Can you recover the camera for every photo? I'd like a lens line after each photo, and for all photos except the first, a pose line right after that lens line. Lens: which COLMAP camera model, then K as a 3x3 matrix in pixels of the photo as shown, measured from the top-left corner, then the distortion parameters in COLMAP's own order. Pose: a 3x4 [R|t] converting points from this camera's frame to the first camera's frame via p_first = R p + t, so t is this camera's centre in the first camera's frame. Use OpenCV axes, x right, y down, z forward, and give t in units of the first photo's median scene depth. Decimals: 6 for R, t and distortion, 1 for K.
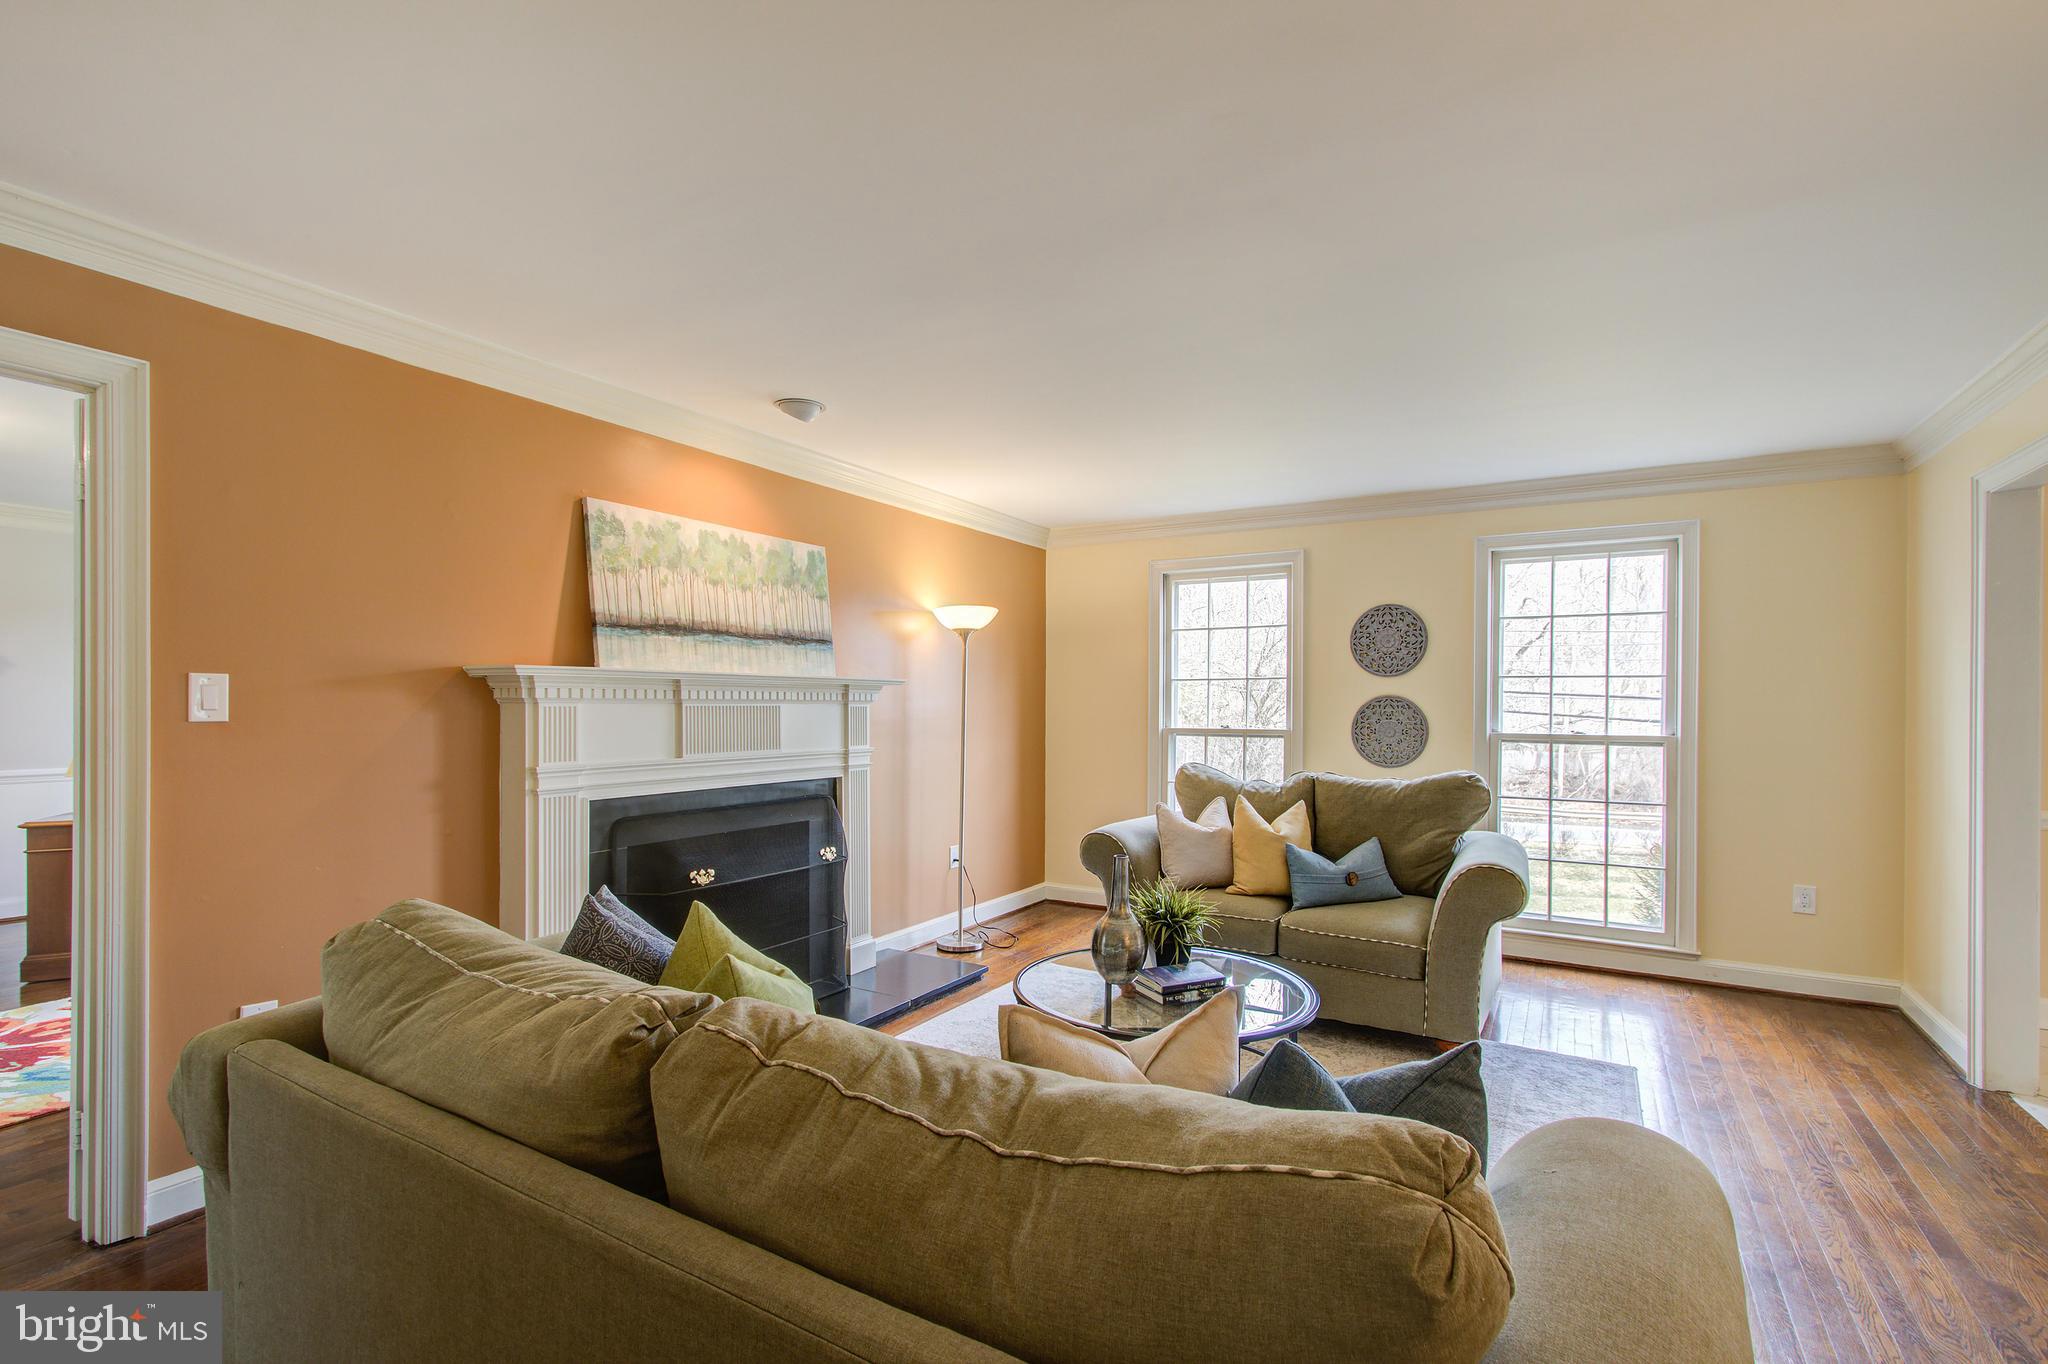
lens RADIAL K [[936.1, 0, 1032.5], [0, 936.1, 698.7], [0, 0, 1]] dist [0.008639, -0.000777]
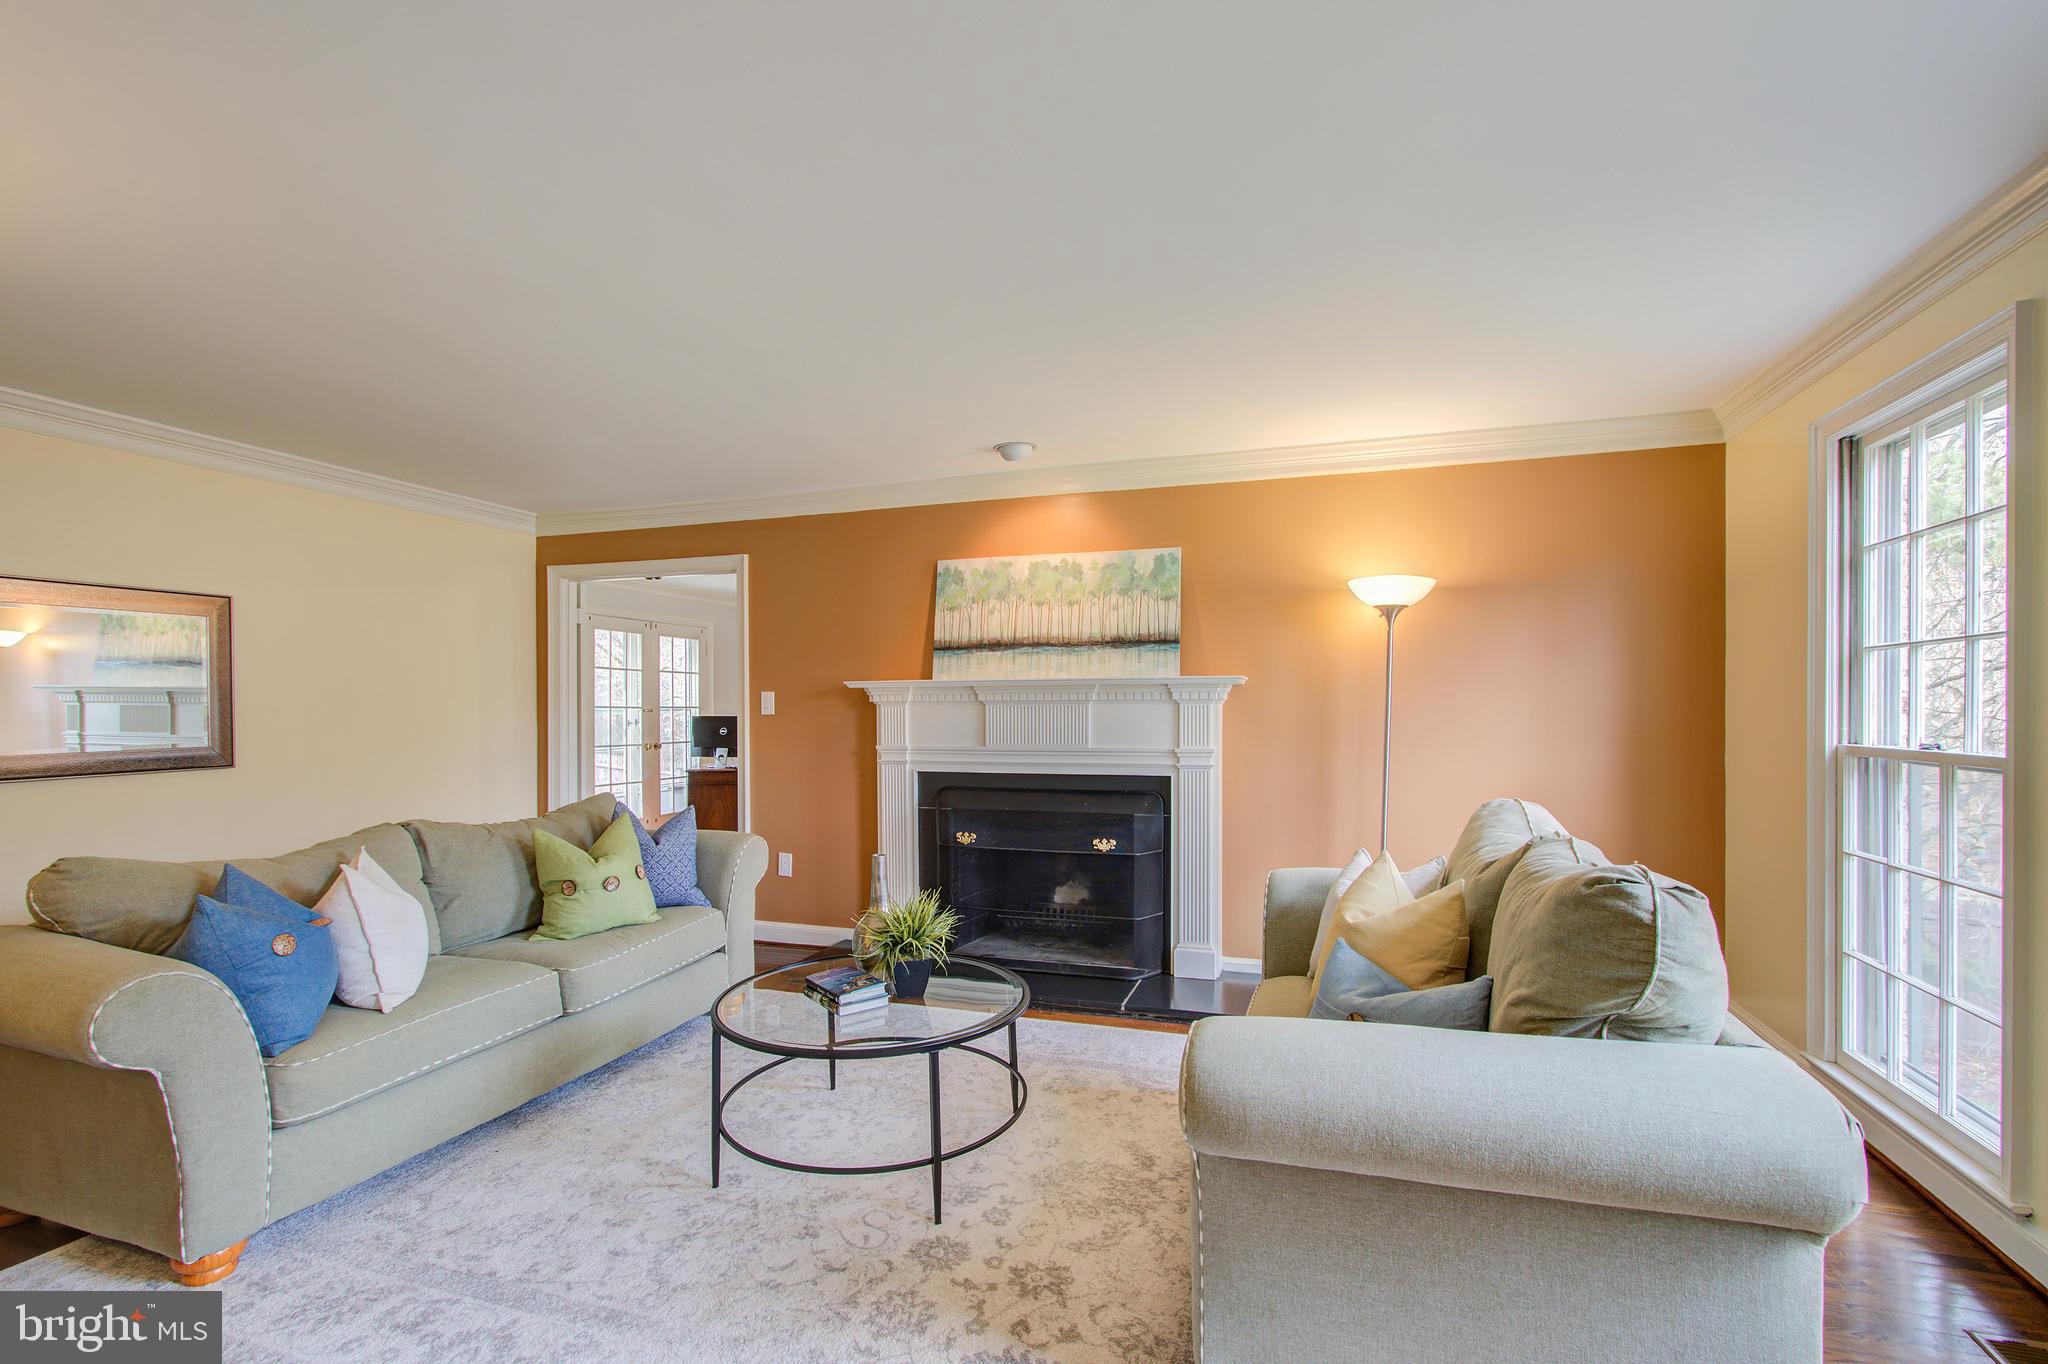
lens RADIAL K [[936.1, 0, 1033.5], [0, 936.1, 687.0], [0, 0, 1]] dist [0.008639, -0.000777]
pose [[0.242007, -0.016095, -0.970141, 0.834155], [0.016184, 0.999790, -0.012549, -0.001029], [0.970140, -0.012664, 0.242216, 0.699604]]
